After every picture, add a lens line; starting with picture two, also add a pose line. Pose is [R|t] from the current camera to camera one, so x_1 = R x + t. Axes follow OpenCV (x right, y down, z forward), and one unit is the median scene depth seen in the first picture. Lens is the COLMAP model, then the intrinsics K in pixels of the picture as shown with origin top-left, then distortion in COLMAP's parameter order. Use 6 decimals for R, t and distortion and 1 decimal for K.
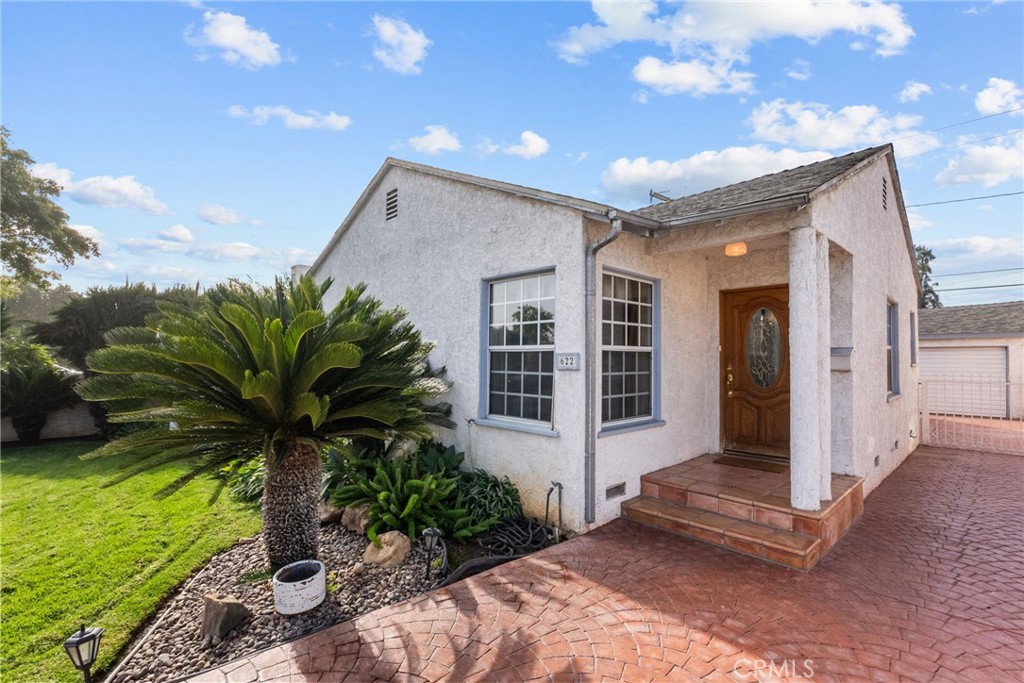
lens RADIAL K [[486.7, 0, 514.7], [0, 486.7, 342.7], [0, 0, 1]] dist [-0.001090, 0.001876]
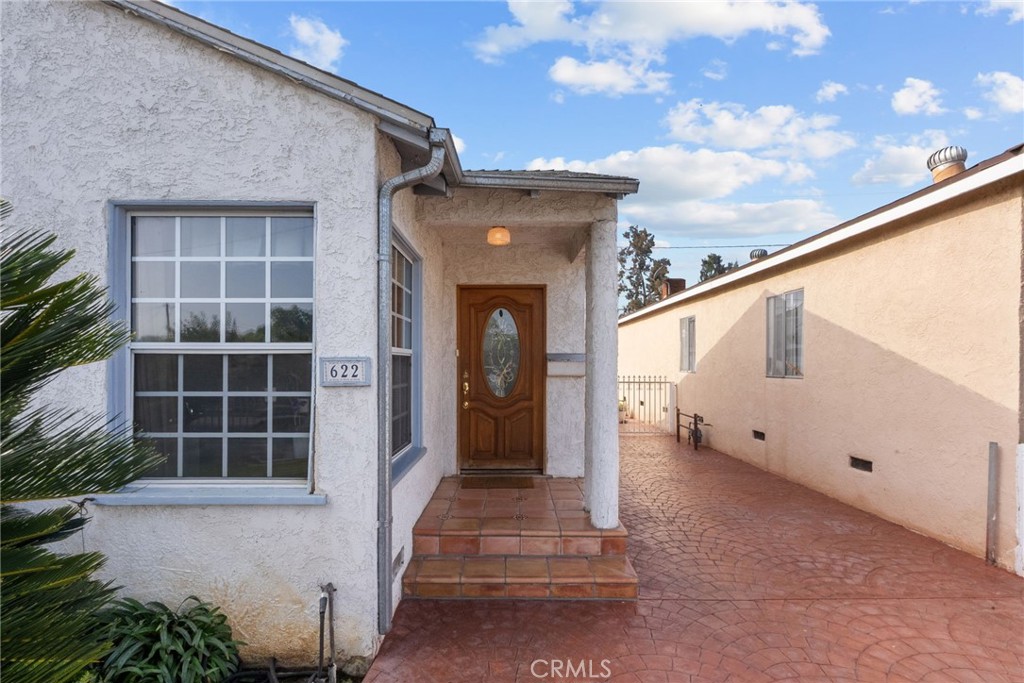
lens RADIAL K [[486.7, 0, 519.2], [0, 486.7, 365.7], [0, 0, 1]] dist [-0.001090, 0.001876]
pose [[0.682604, -0.007397, 0.730751, -0.161388], [-0.019720, 0.999398, 0.028537, 0.009909], [-0.730522, -0.033890, 0.682048, 0.420889]]
